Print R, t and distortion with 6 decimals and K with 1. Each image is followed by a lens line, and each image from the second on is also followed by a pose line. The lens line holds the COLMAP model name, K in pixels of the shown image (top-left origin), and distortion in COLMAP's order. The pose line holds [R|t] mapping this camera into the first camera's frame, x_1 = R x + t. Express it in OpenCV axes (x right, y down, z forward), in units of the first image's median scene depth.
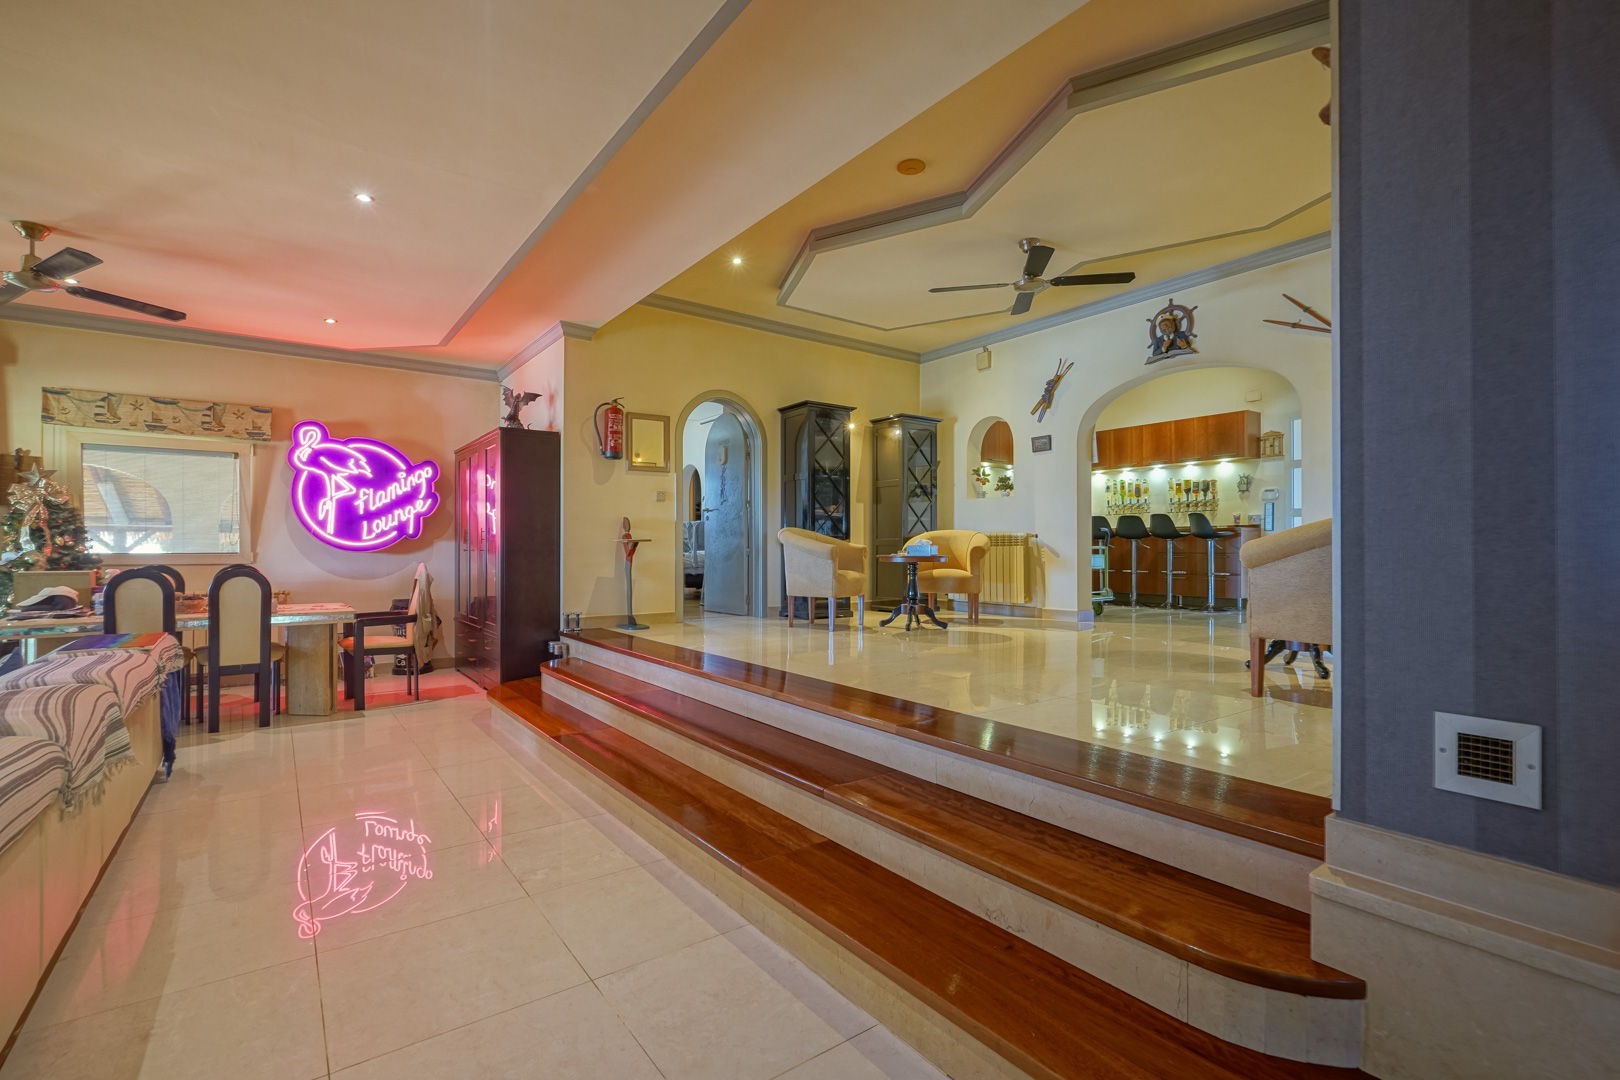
lens RADIAL K [[744.0, 0, 816.8], [0, 744.0, 545.2], [0, 0, 1]] dist [0.001235, 0.000917]
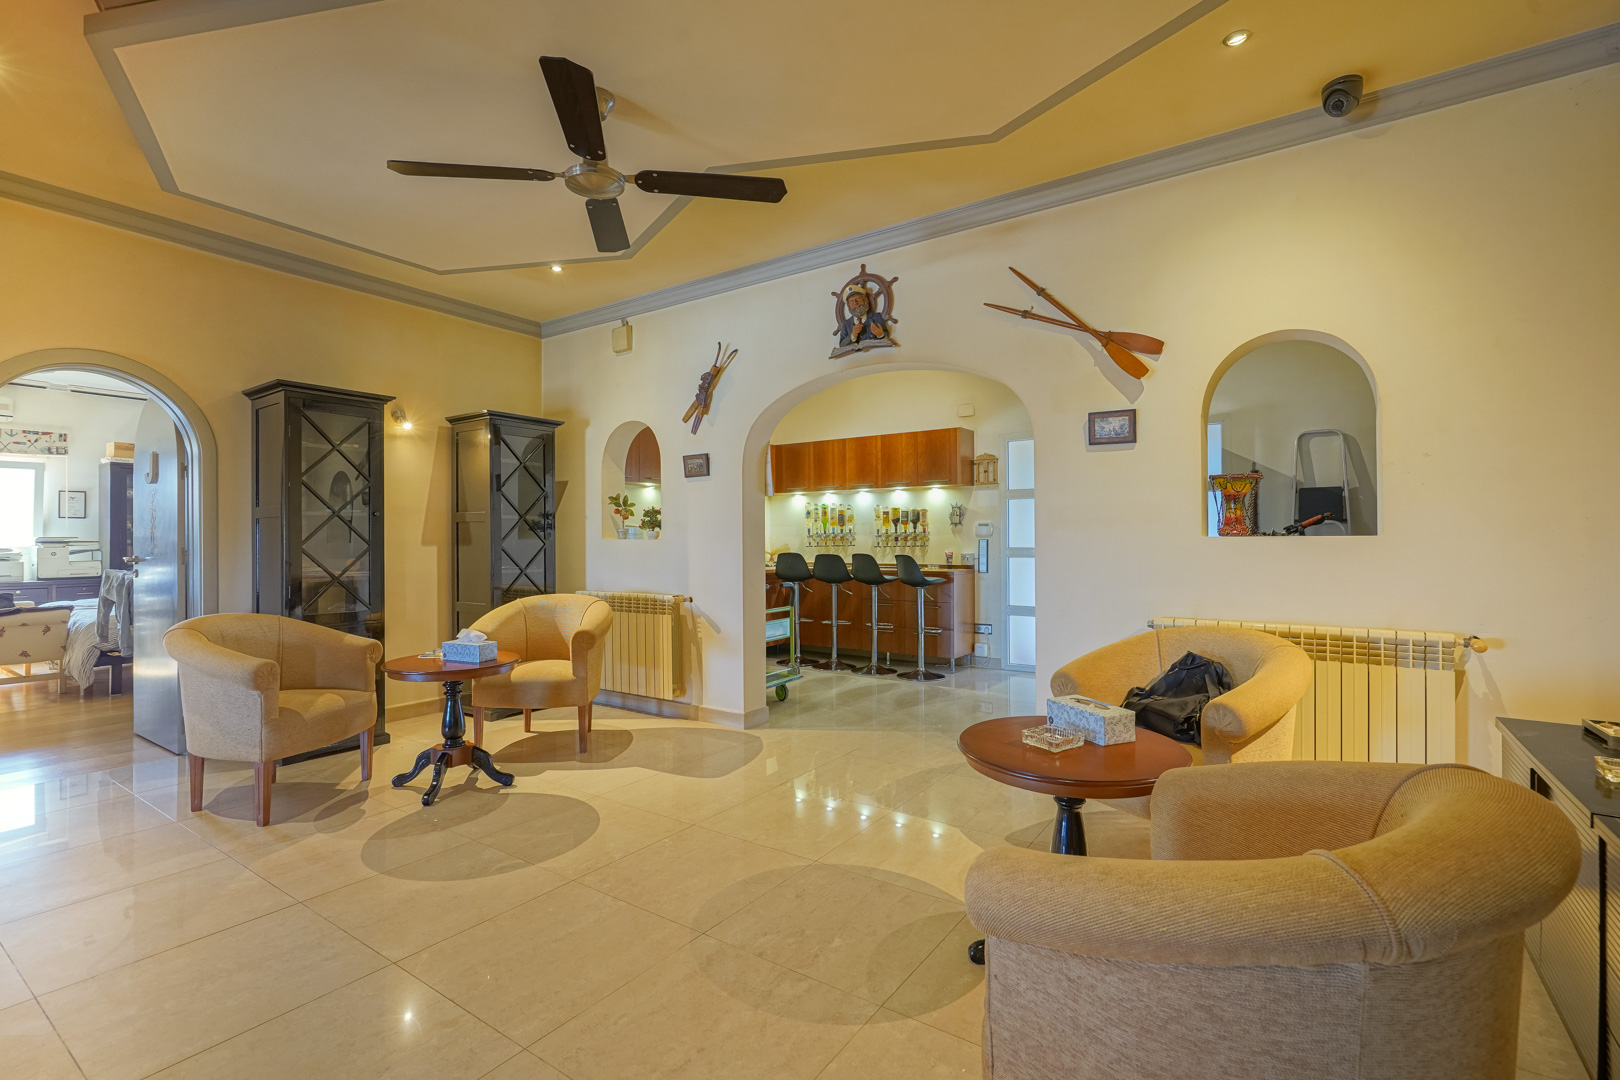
lens RADIAL K [[744.0, 0, 804.2], [0, 744.0, 538.8], [0, 0, 1]] dist [0.001235, 0.000917]
pose [[0.948136, -0.002497, 0.317854, 0.164845], [0.002117, 0.999997, 0.001539, -0.064543], [-0.317857, -0.000786, 0.948138, 0.295519]]
